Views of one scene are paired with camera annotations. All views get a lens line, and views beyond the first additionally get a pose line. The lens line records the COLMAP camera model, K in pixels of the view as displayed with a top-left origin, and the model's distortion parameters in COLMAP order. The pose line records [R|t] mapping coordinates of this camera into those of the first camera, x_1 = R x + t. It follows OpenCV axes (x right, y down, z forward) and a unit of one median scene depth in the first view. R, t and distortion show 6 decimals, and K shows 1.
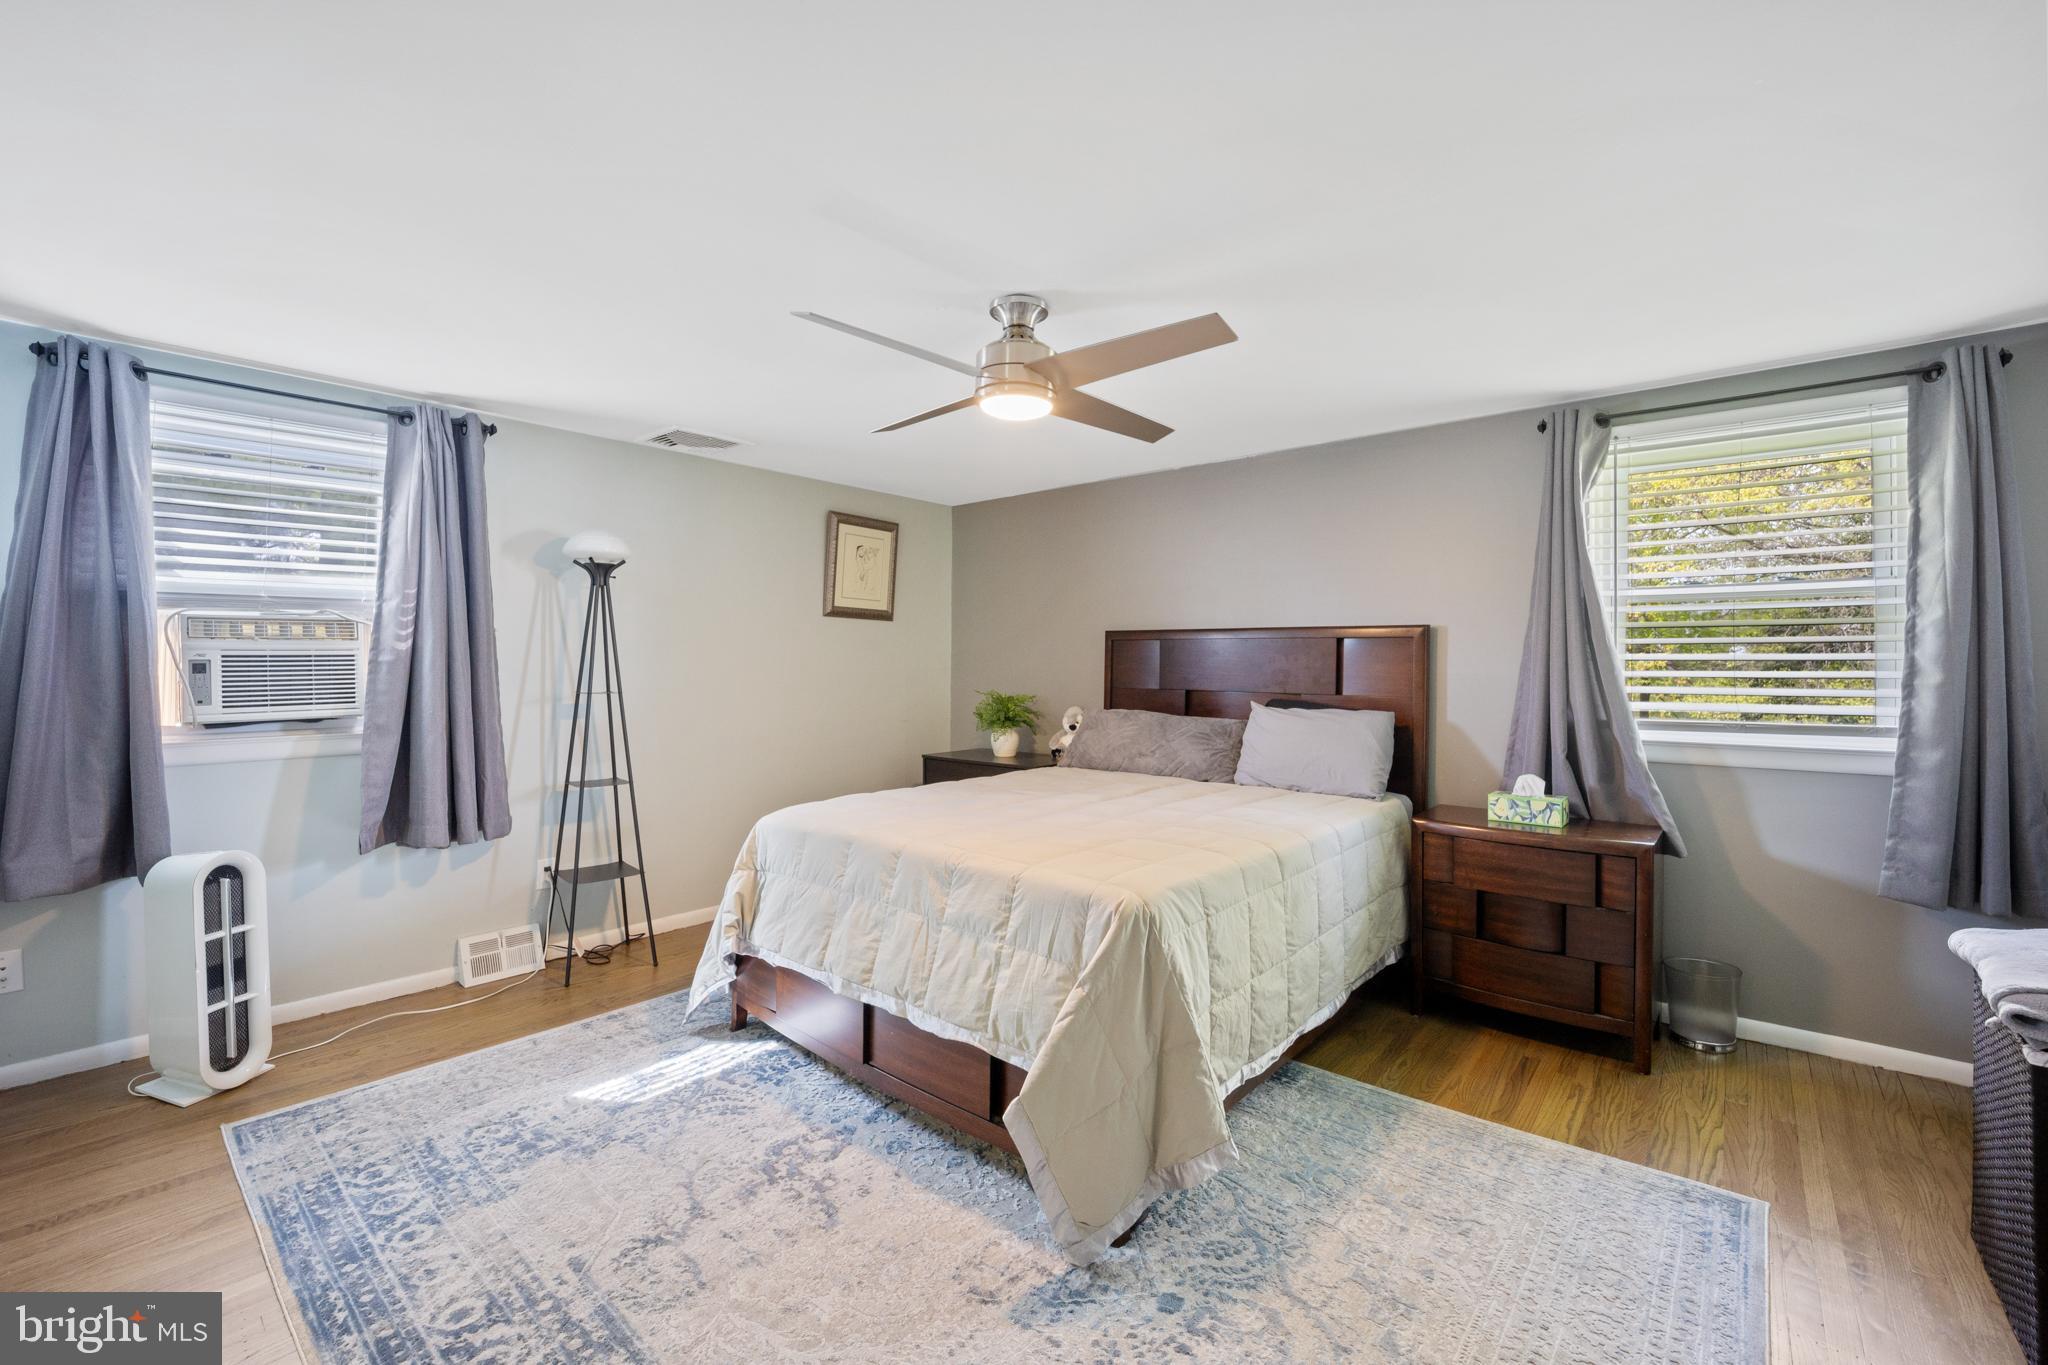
lens RADIAL K [[833.0, 0, 1023.3], [0, 833.0, 682.5], [0, 0, 1]] dist [-0.020128, -0.000774]
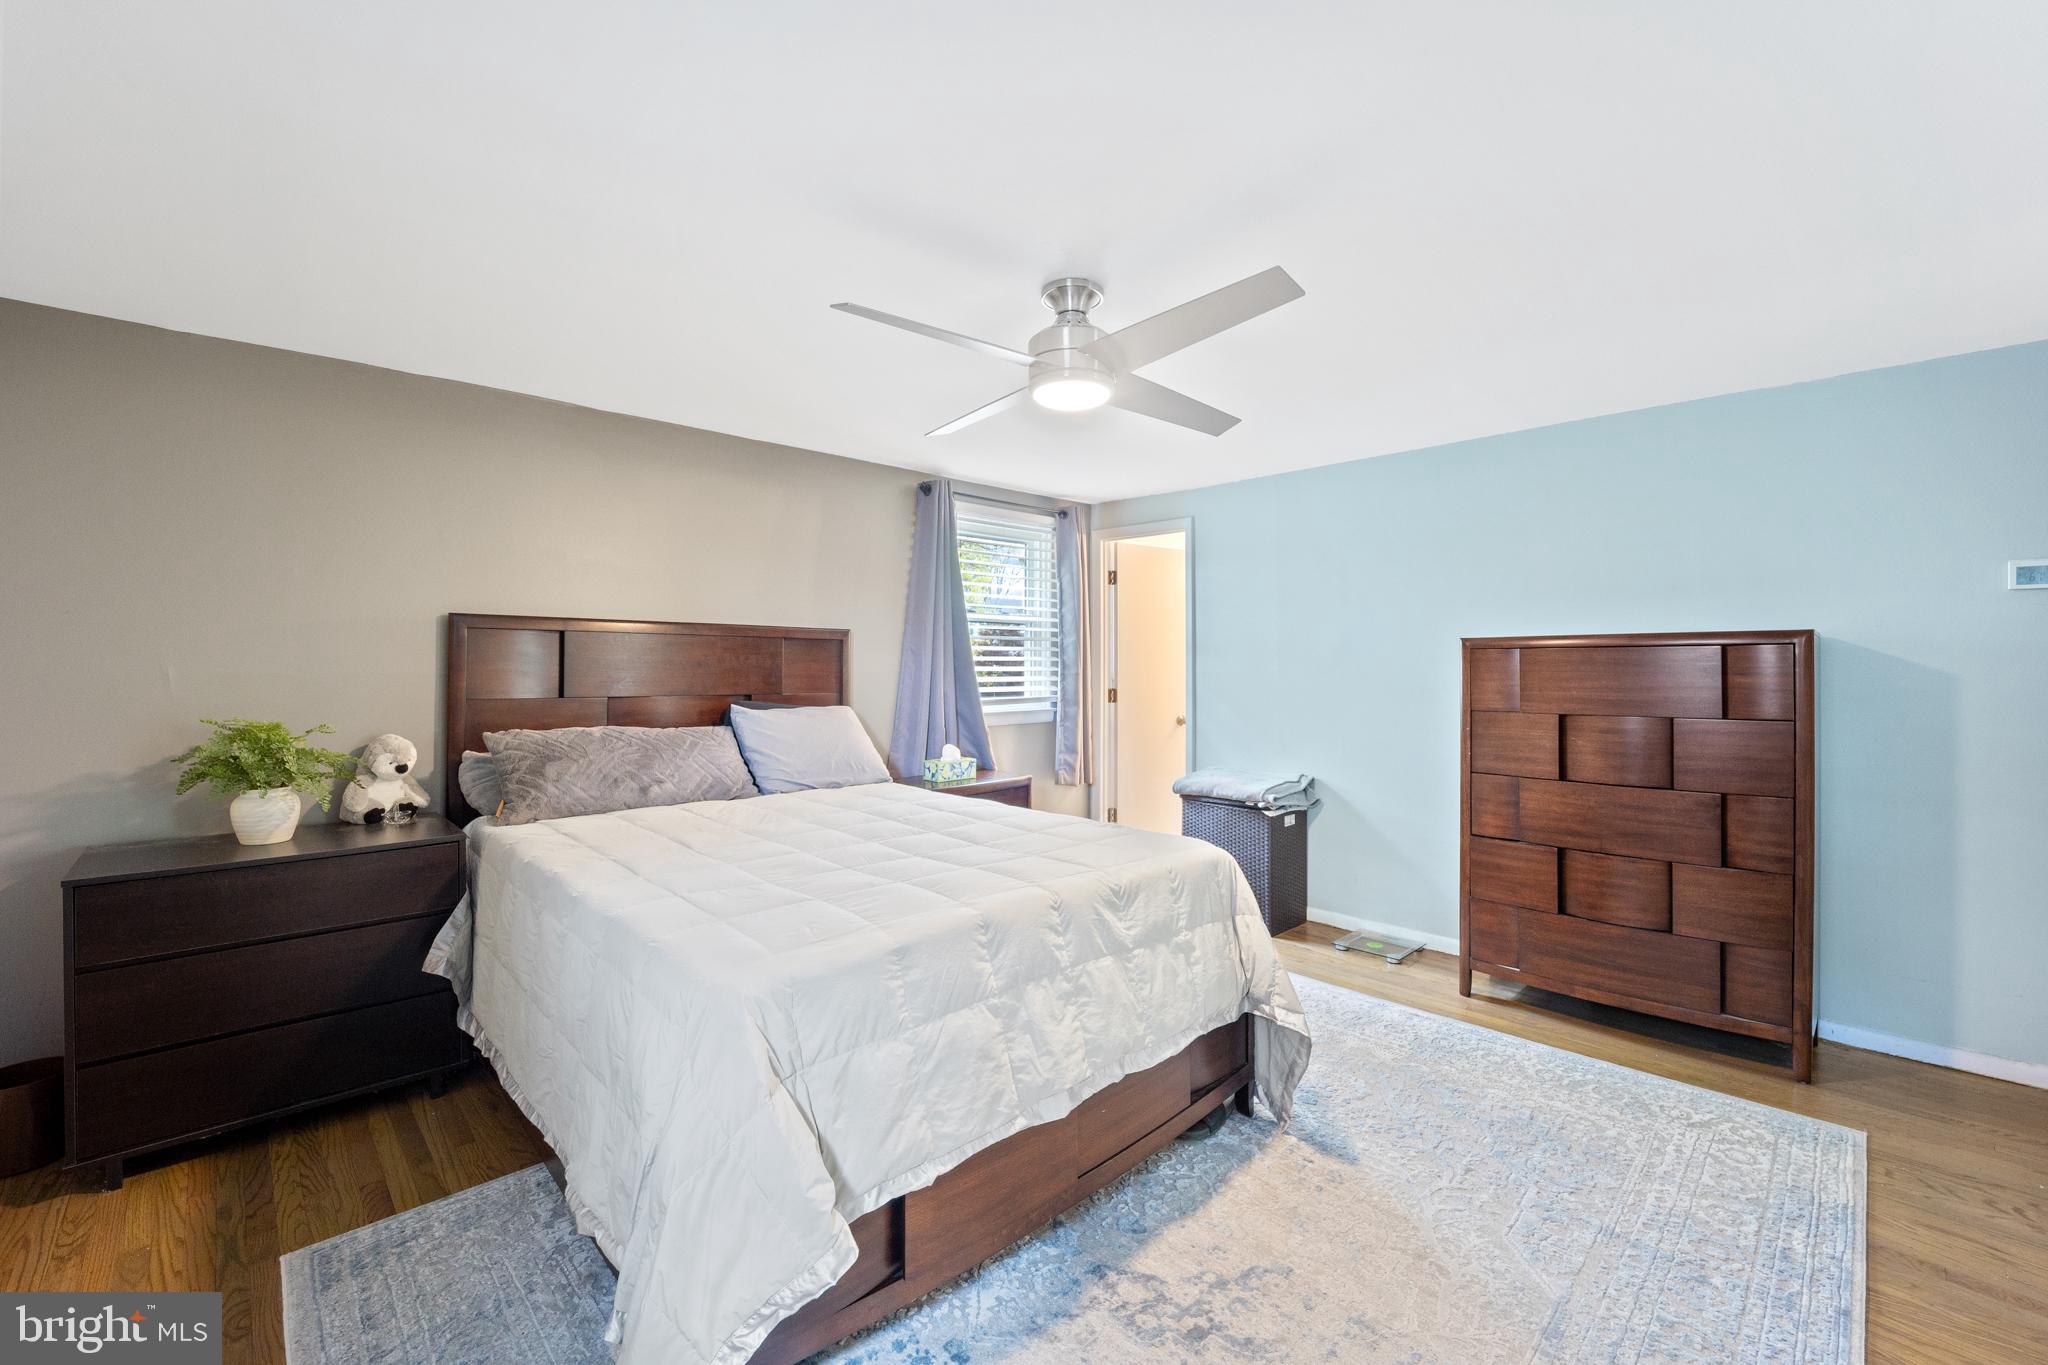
lens RADIAL K [[833.0, 0, 1022.0], [0, 833.0, 665.2], [0, 0, 1]] dist [-0.020128, -0.000774]
pose [[0.105900, -0.002308, 0.994374, -0.755483], [0.023842, 0.999716, -0.000218, -0.016090], [-0.994091, 0.023731, 0.105925, 0.753112]]
